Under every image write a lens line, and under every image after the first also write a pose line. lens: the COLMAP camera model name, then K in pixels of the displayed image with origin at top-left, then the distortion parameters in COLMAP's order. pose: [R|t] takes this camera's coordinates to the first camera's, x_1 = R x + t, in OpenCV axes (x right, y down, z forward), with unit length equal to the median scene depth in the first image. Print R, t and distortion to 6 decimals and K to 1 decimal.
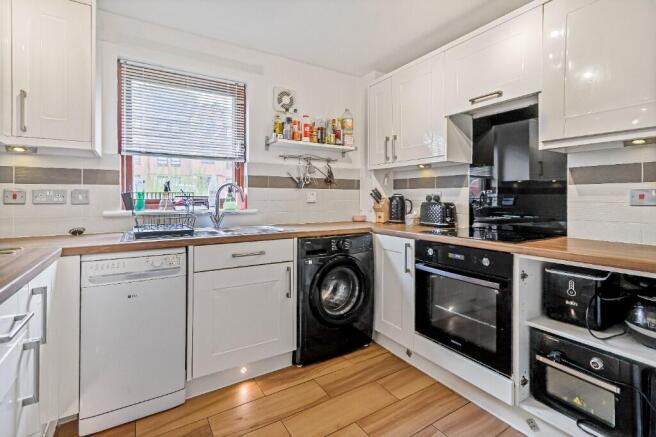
lens RADIAL K [[304.6, 0, 325.2], [0, 304.6, 196.0], [0, 0, 1]] dist [-0.000446, 0.000409]
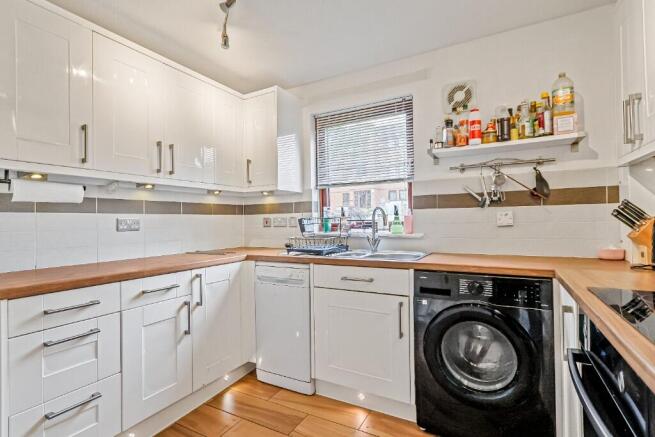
lens RADIAL K [[323.3, 0, 327.5], [0, 323.3, 218.5], [0, 0, 1]] dist [-0.000365, 0.000172]
pose [[0.487178, -0.015576, -0.873164, 0.518015], [0.021381, 0.999754, -0.005905, -0.000612], [0.873041, -0.015792, 0.487392, 0.343694]]
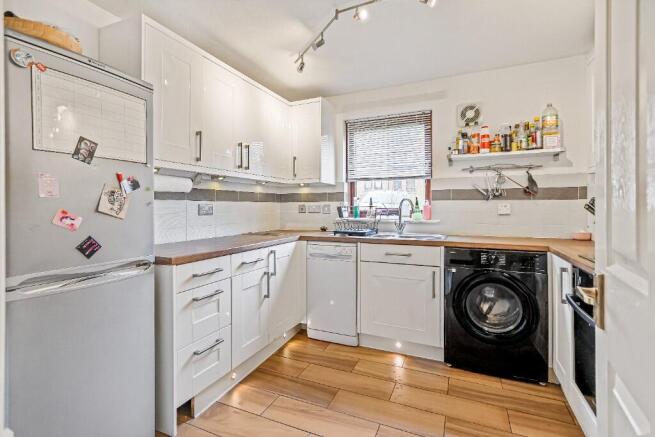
lens RADIAL K [[312.5, 0, 326.7], [0, 312.5, 205.5], [0, 0, 1]] dist [0.000080, 0.000657]
pose [[0.558832, -0.006097, -0.829259, 0.563613], [0.007208, 0.999971, -0.002495, -0.010992], [0.829250, -0.004583, 0.558860, 0.014733]]
